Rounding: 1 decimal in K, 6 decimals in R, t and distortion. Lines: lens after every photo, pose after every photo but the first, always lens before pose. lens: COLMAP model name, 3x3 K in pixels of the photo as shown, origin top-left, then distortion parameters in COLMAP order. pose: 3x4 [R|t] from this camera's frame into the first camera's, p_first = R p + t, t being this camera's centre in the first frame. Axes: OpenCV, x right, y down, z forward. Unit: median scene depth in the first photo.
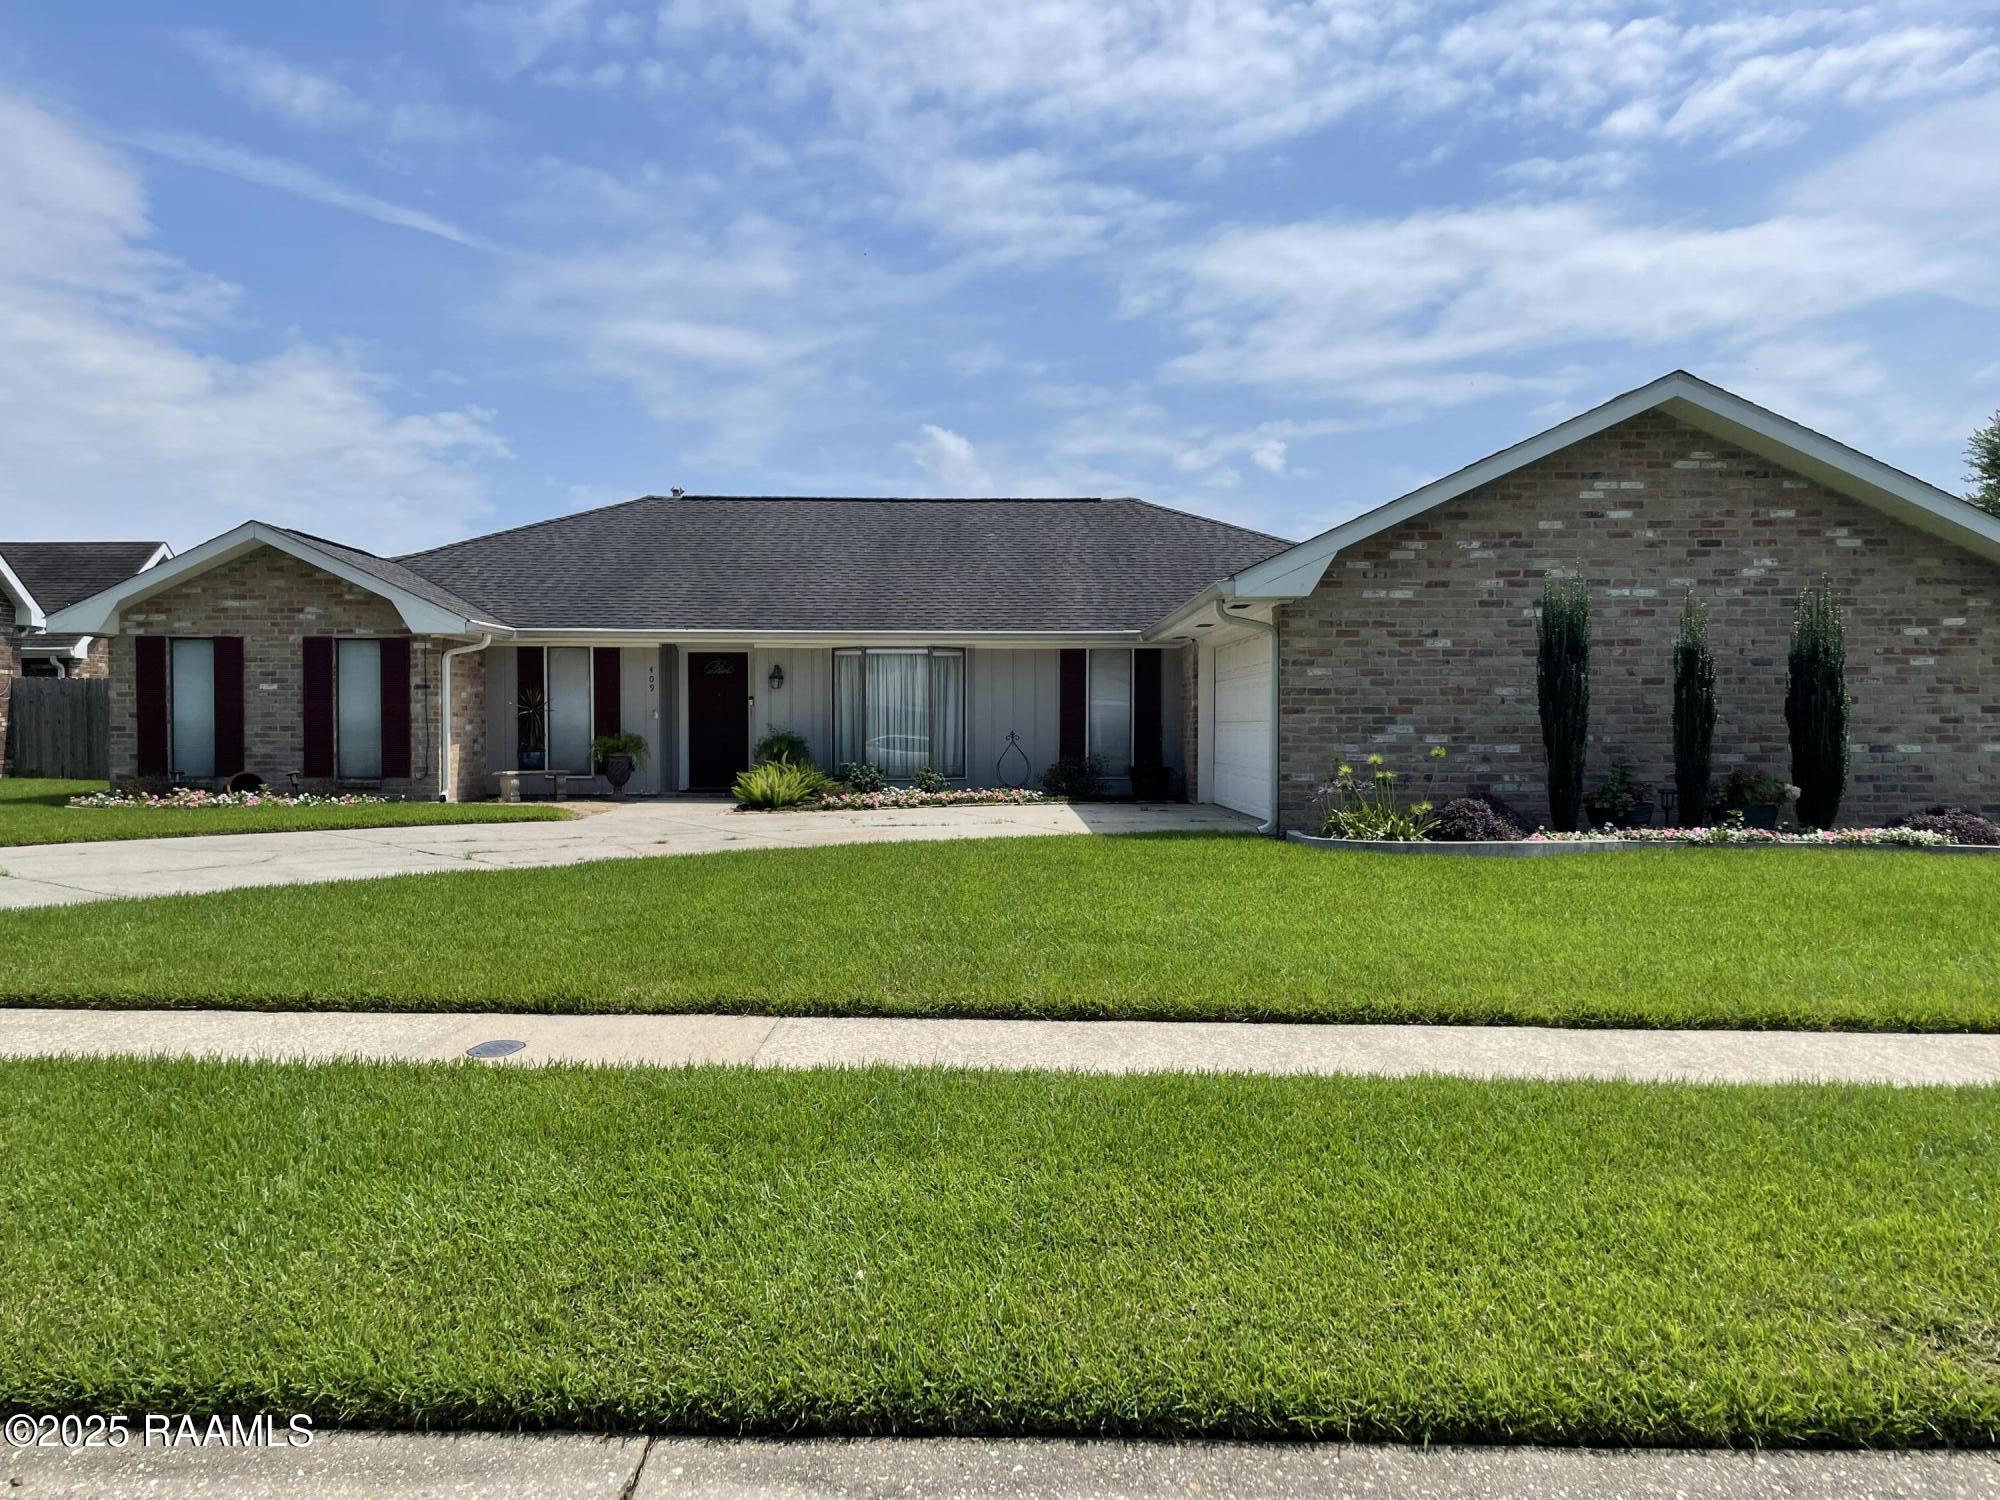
lens RADIAL K [[1531.4, 0, 1000.0], [0, 1531.4, 750.0], [0, 0, 1]] dist [0.008182, -0.002870]
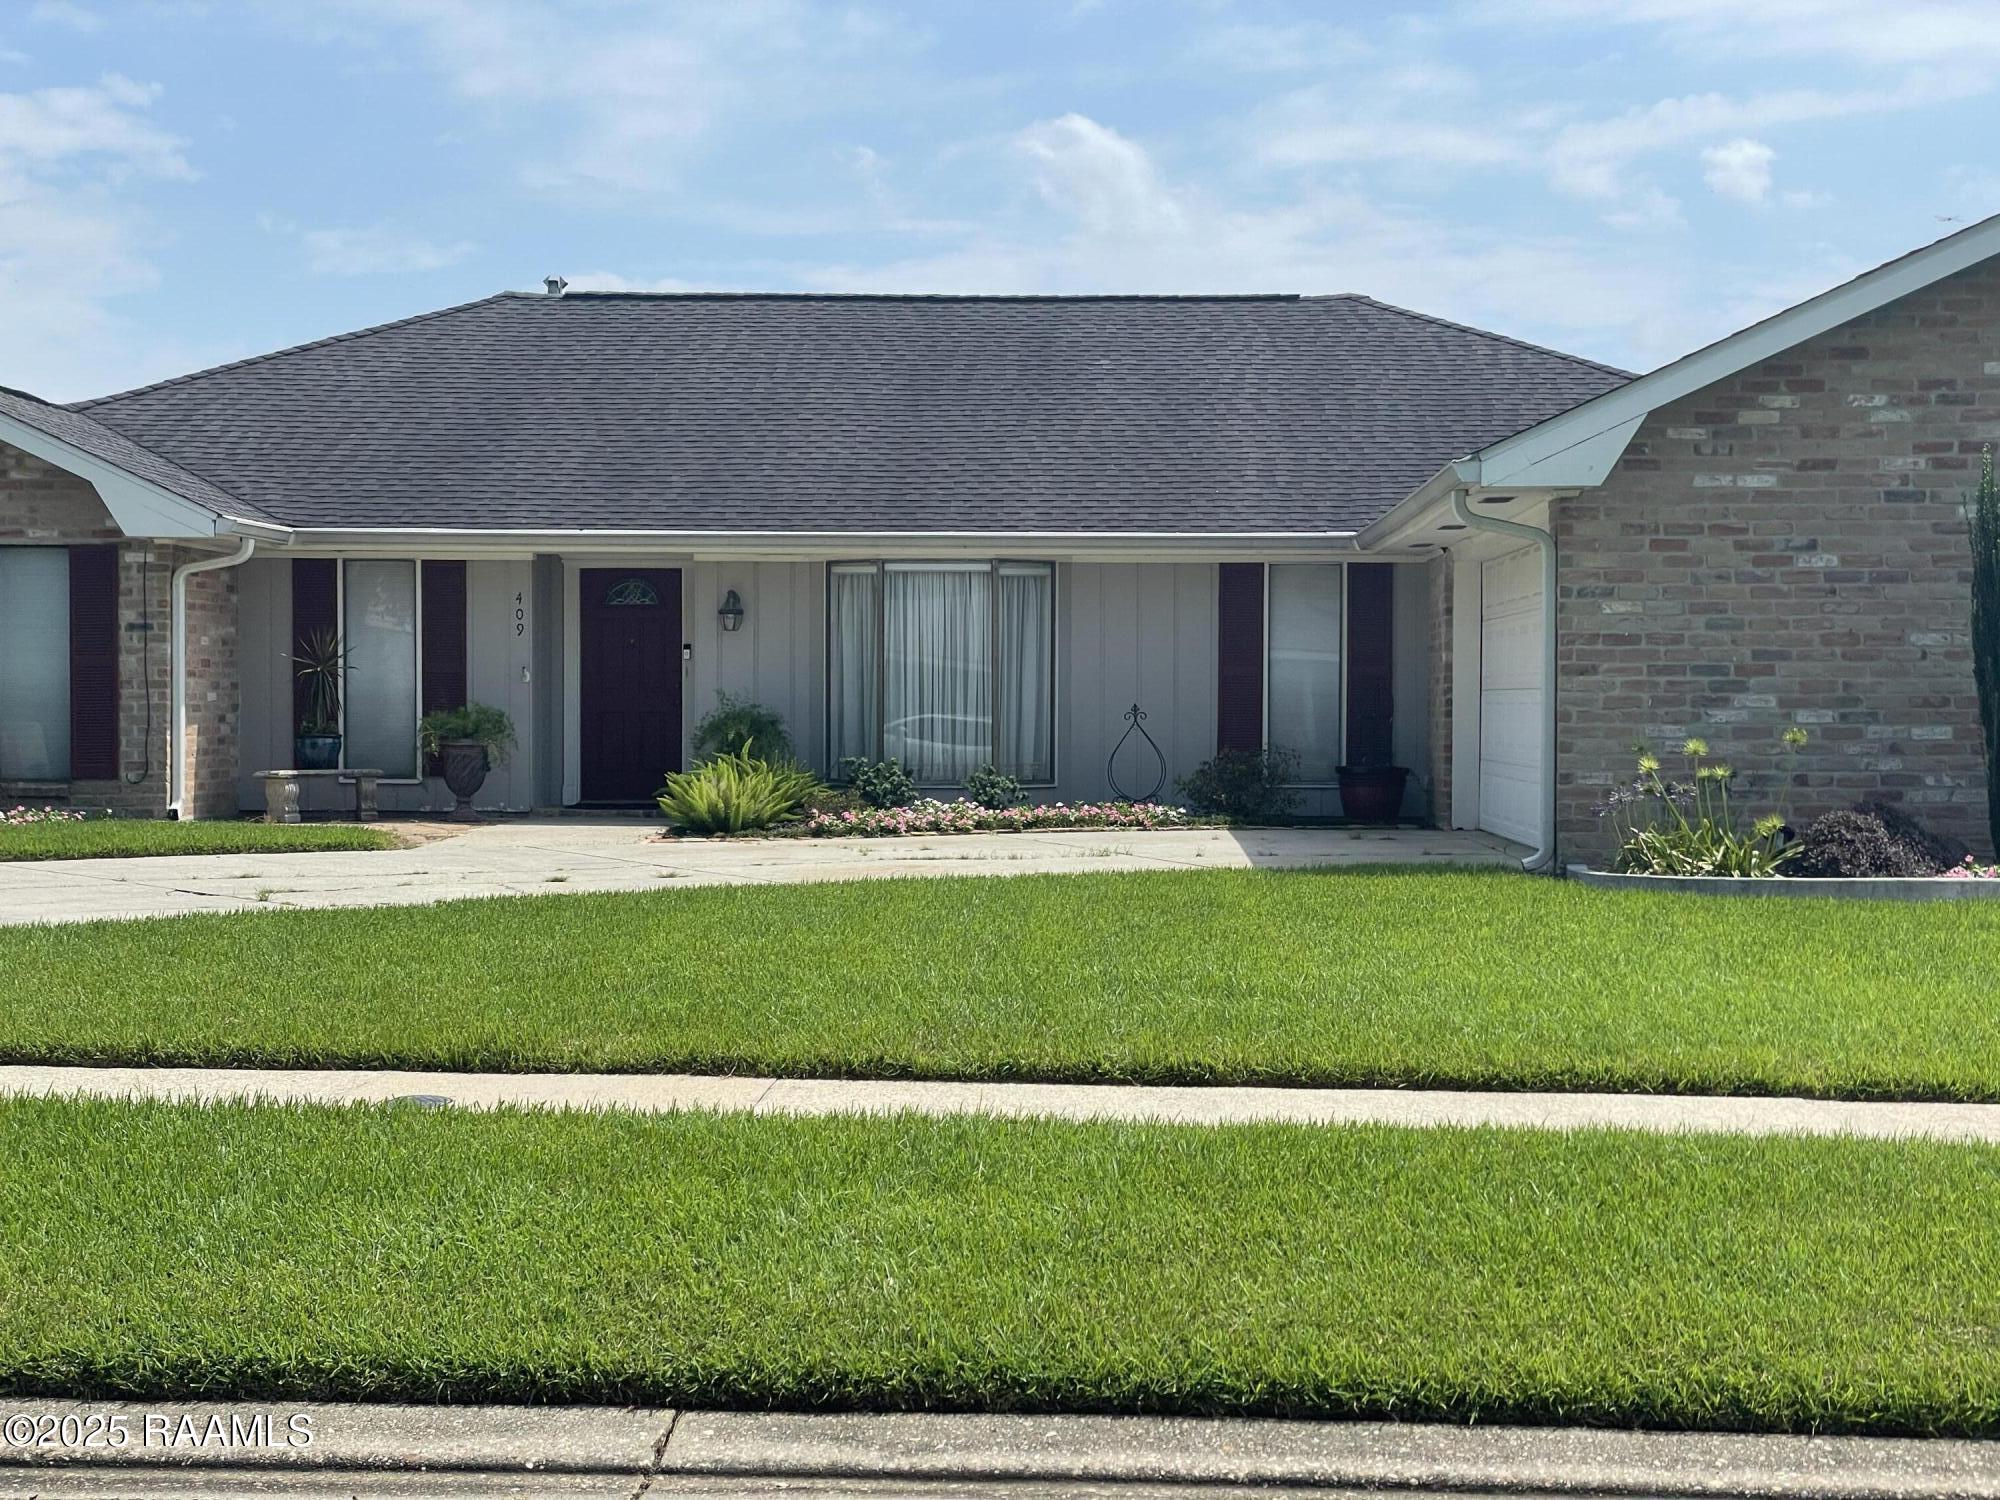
lens RADIAL K [[3045.3, 0, 1000.0], [0, 3045.3, 750.0], [0, 0, 1]] dist [-0.021814, 0.056161]
pose [[0.998874, 0.003586, -0.047312, 0.016862], [-0.003561, 0.999993, 0.000607, 0.006509], [0.047314, -0.000438, 0.998880, -0.231484]]
